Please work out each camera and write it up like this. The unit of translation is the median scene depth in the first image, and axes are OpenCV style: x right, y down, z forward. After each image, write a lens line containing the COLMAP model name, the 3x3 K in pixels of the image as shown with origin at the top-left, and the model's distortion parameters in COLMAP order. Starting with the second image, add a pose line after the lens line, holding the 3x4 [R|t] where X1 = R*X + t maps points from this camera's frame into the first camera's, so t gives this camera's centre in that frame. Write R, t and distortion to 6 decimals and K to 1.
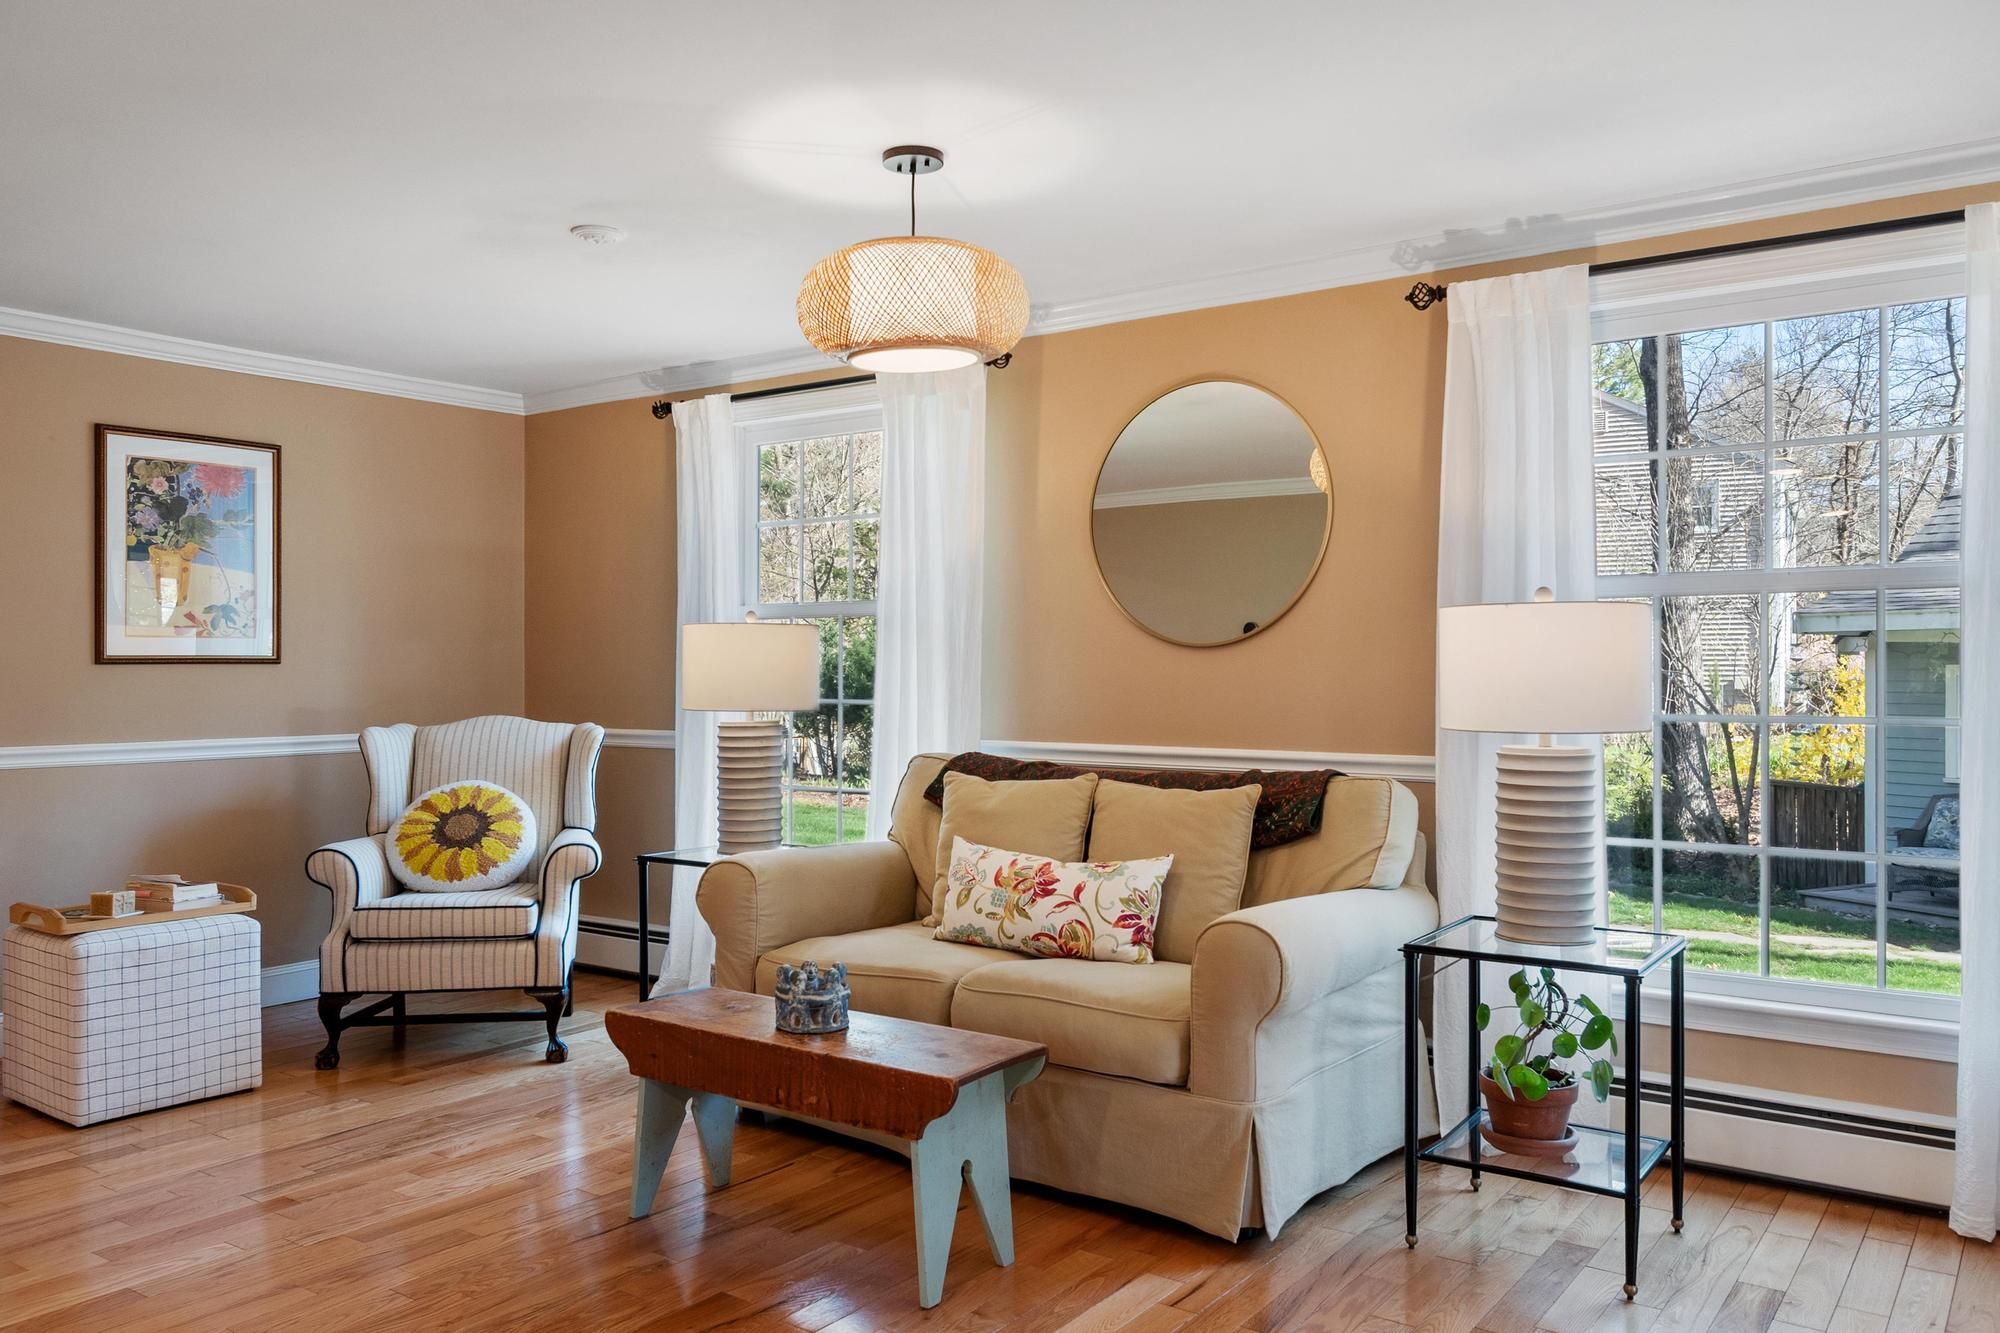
lens RADIAL K [[1493.3, 0, 1002.1], [0, 1493.3, 655.9], [0, 0, 1]] dist [-0.003393, 0.005044]
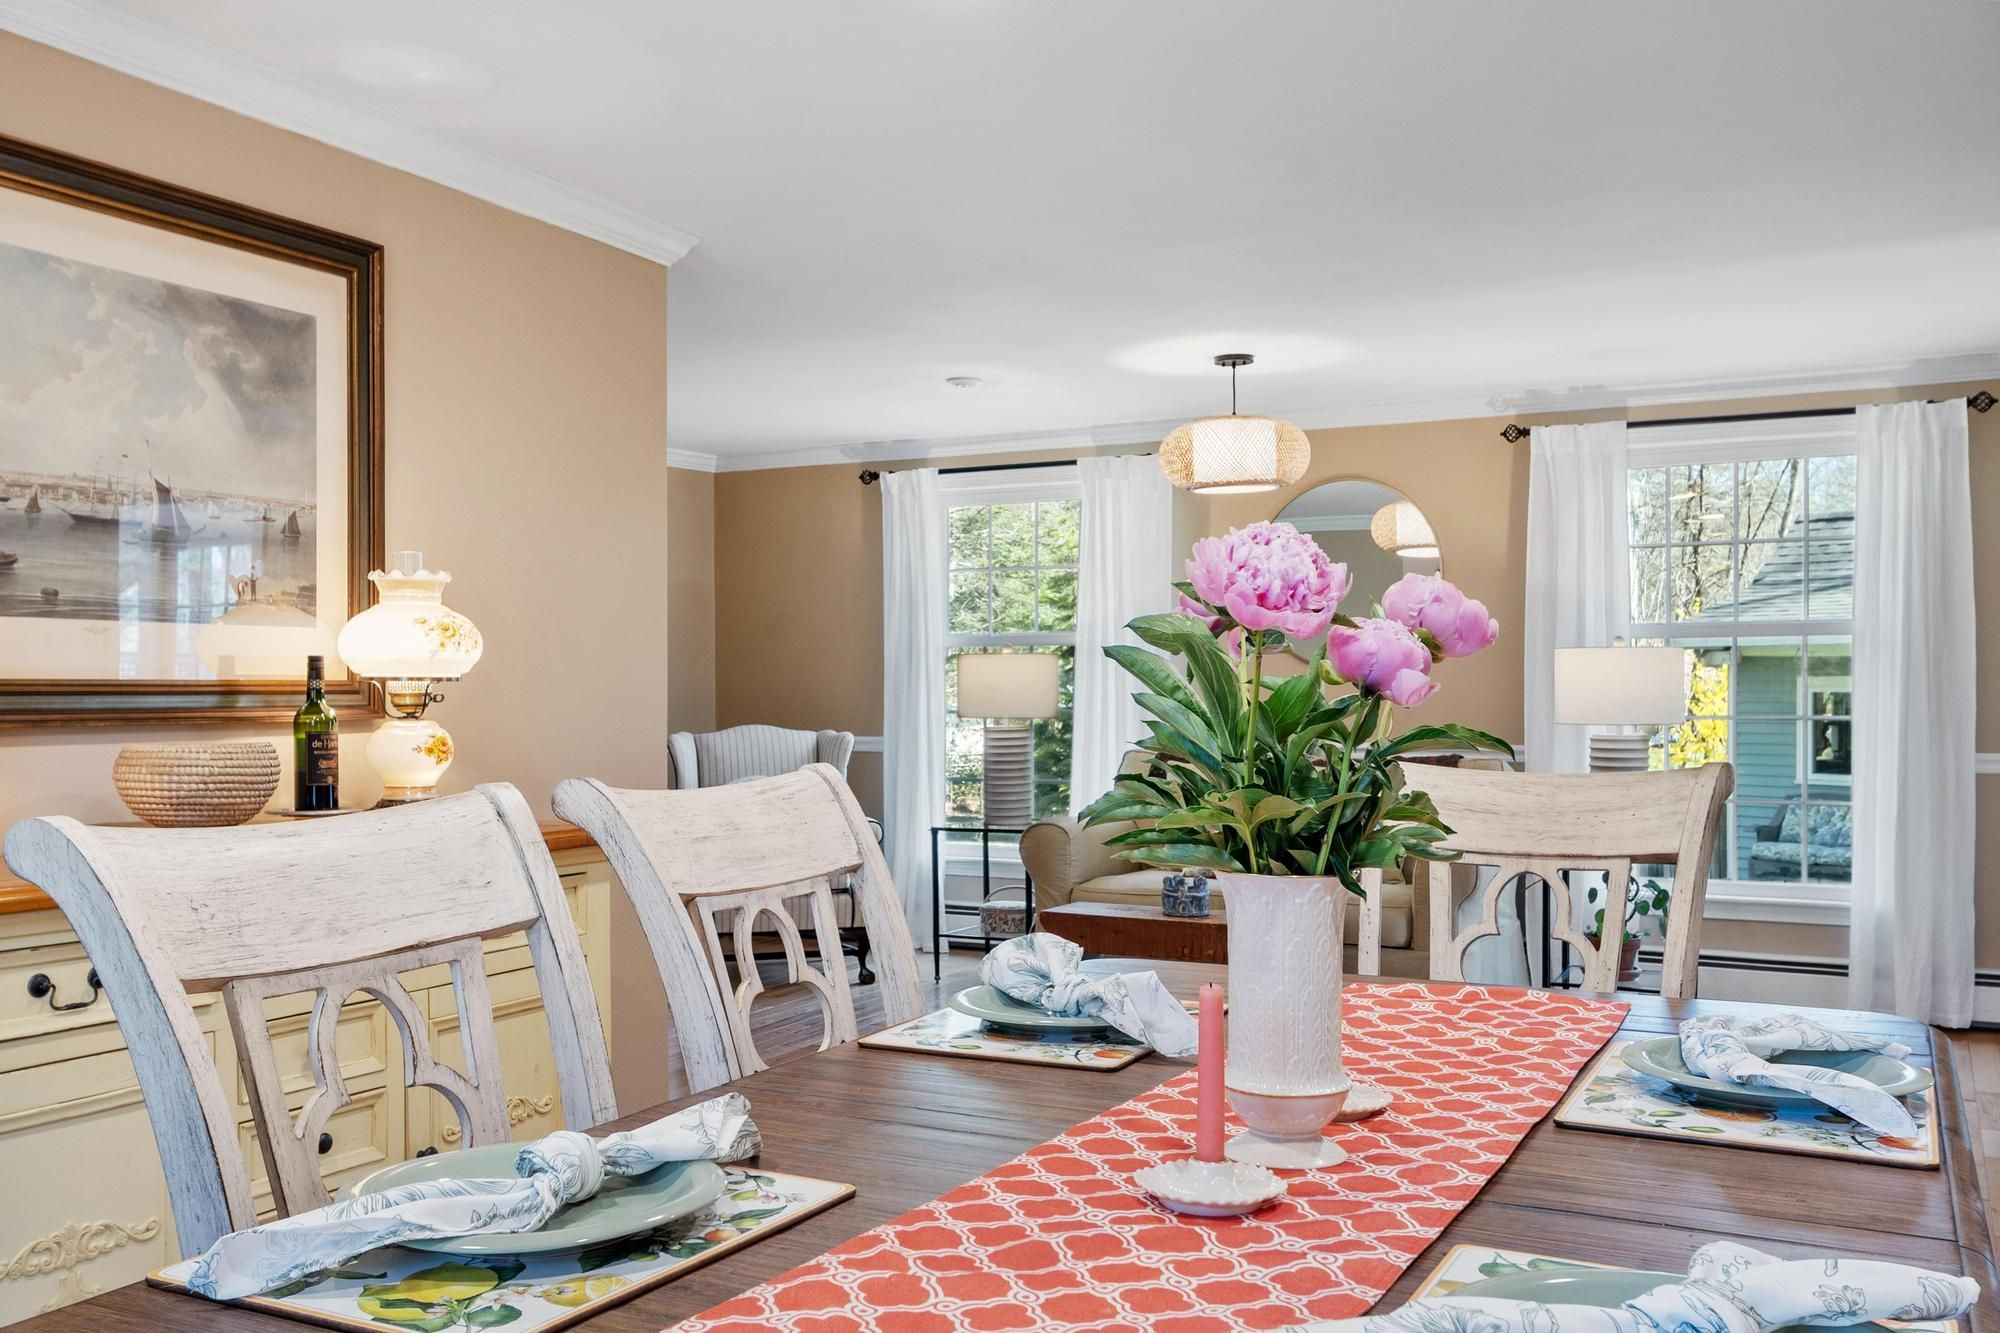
lens RADIAL K [[1752.9, 0, 998.1], [0, 1752.9, 681.4], [0, 0, 1]] dist [-0.002172, -0.005626]
pose [[0.988930, -0.003667, 0.148335, -0.466628], [0.002373, 0.999958, 0.008896, -0.011543], [-0.148362, -0.008446, 0.988897, -0.624429]]
